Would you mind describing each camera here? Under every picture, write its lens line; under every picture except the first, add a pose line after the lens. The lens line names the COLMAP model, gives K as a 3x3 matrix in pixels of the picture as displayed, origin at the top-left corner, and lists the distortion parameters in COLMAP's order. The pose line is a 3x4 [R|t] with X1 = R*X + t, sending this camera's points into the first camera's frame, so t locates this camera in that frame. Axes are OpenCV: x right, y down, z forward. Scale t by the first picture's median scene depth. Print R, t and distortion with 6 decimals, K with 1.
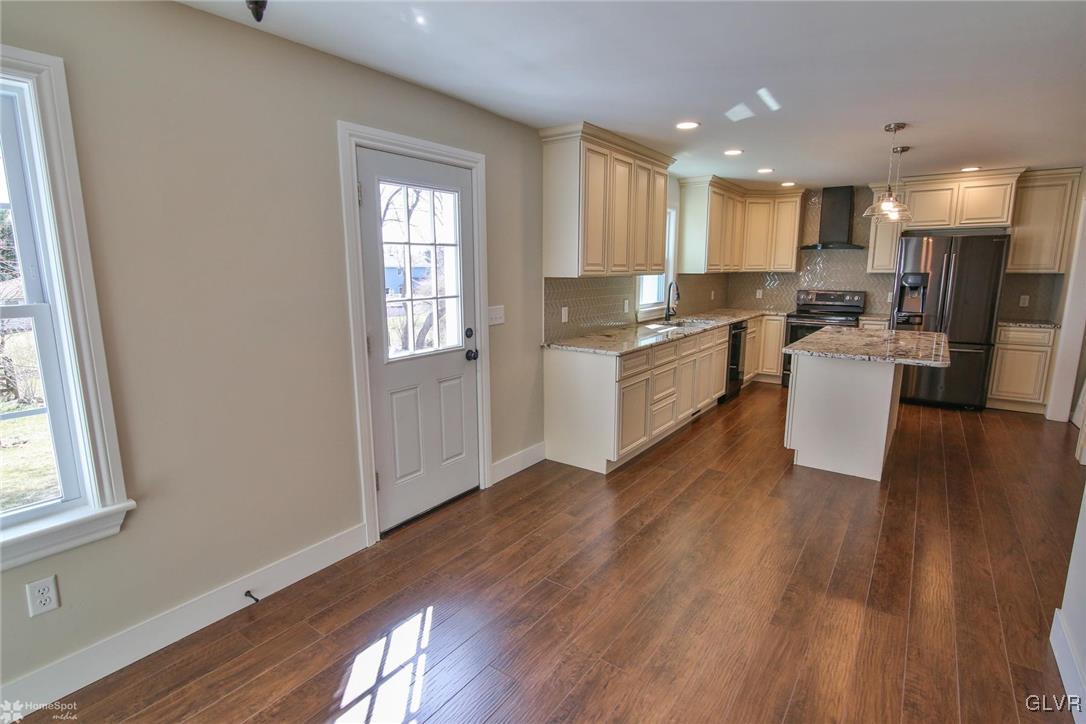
lens RADIAL K [[528.8, 0, 540.7], [0, 528.8, 365.9], [0, 0, 1]] dist [-0.018921, -0.001186]
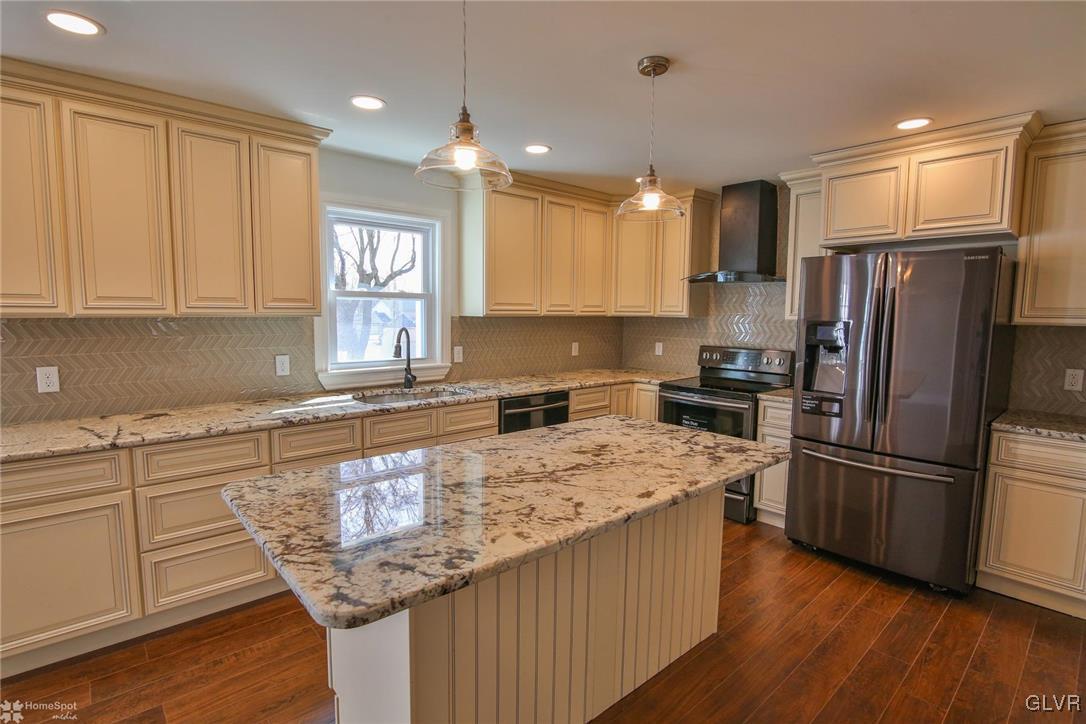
lens RADIAL K [[528.8, 0, 542.1], [0, 528.8, 364.1], [0, 0, 1]] dist [-0.018921, -0.001186]
pose [[0.978211, 0.037394, -0.204220, 0.563770], [-0.054149, 0.995553, -0.077079, -0.078722], [0.200430, 0.086458, 0.975886, 0.428234]]
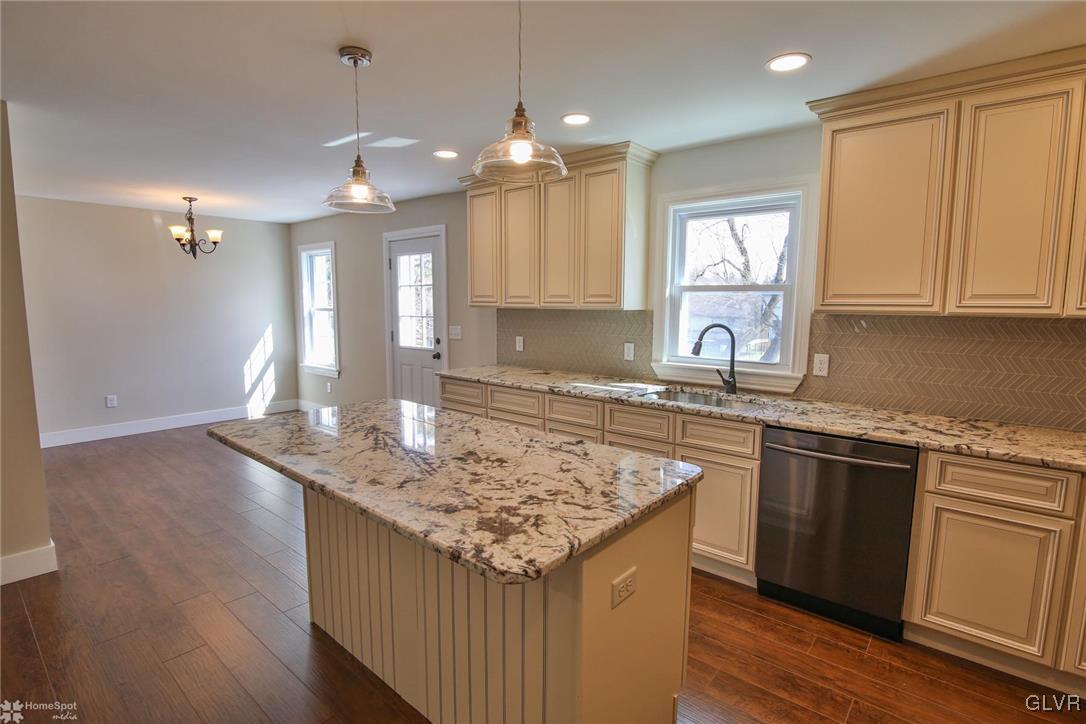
lens RADIAL K [[528.8, 0, 542.9], [0, 528.8, 364.2], [0, 0, 1]] dist [-0.018921, -0.001186]
pose [[-0.070237, 0.121381, -0.990118, 0.864257], [-0.187845, 0.973202, 0.132633, -0.163186], [0.979684, 0.195305, -0.045554, 0.874918]]
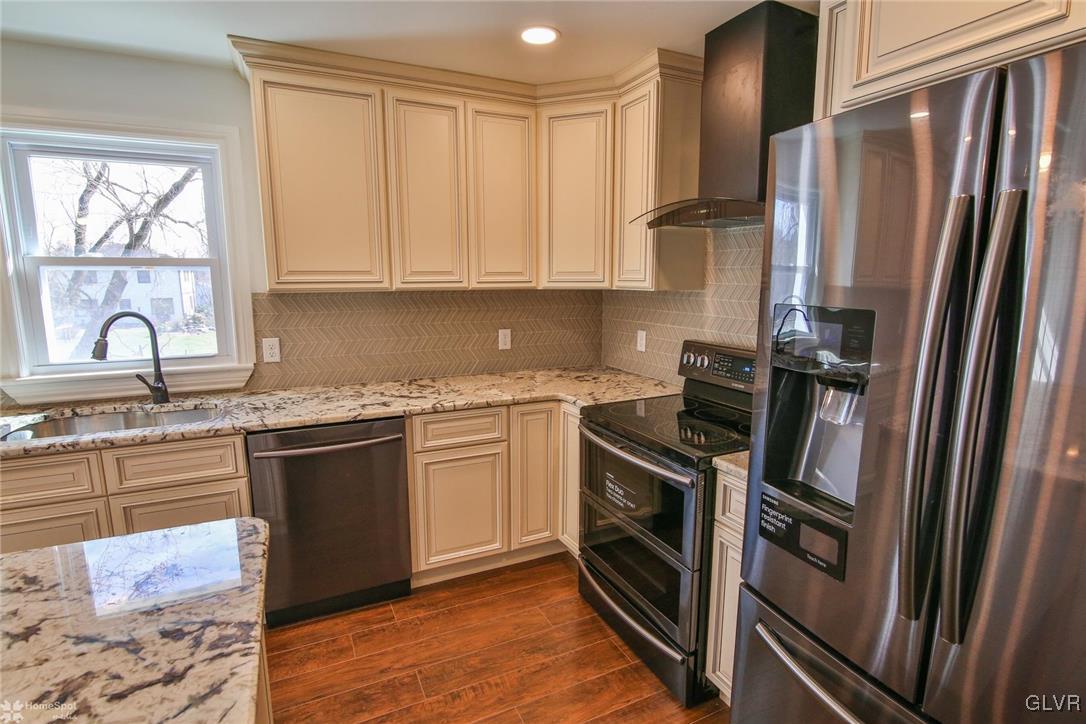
lens RADIAL K [[528.8, 0, 541.0], [0, 528.8, 364.4], [0, 0, 1]] dist [-0.018921, -0.001186]
pose [[0.880637, 0.081767, -0.466683, 0.751037], [-0.091378, 0.995814, 0.002043, -0.154714], [0.464897, 0.040845, 0.884422, 0.816752]]
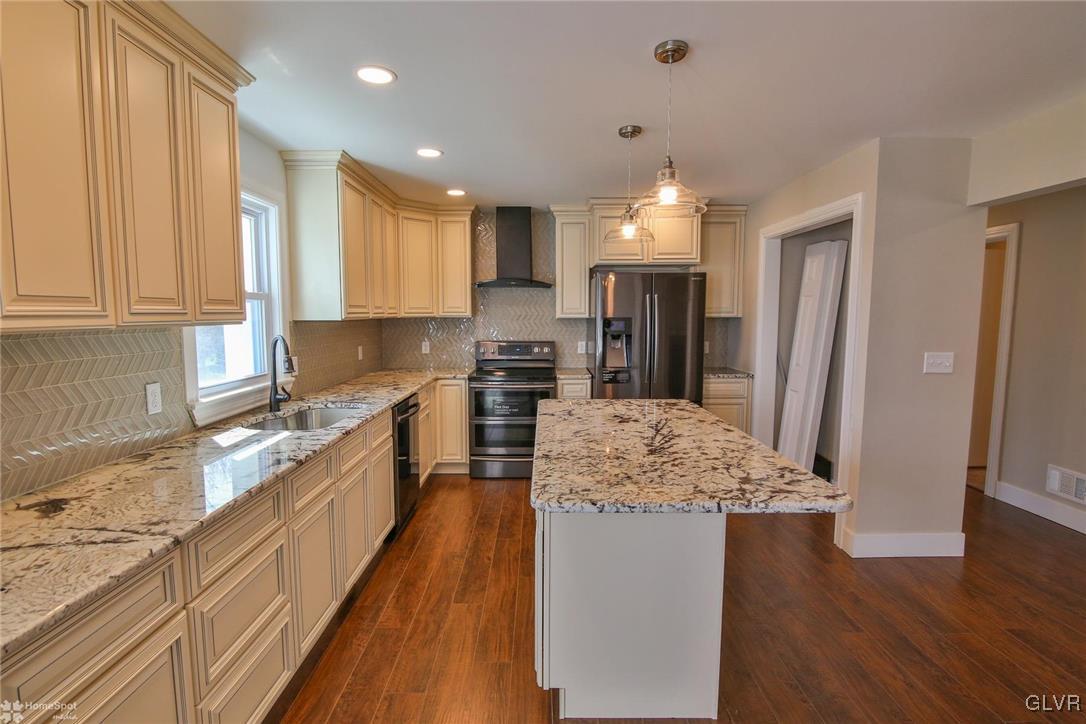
lens RADIAL K [[528.8, 0, 541.9], [0, 528.8, 362.7], [0, 0, 1]] dist [-0.018921, -0.001186]
pose [[0.803743, -0.050729, 0.592810, 0.156801], [0.104719, 0.992866, -0.057017, -0.080863], [-0.585688, 0.107905, 0.803322, 0.455444]]
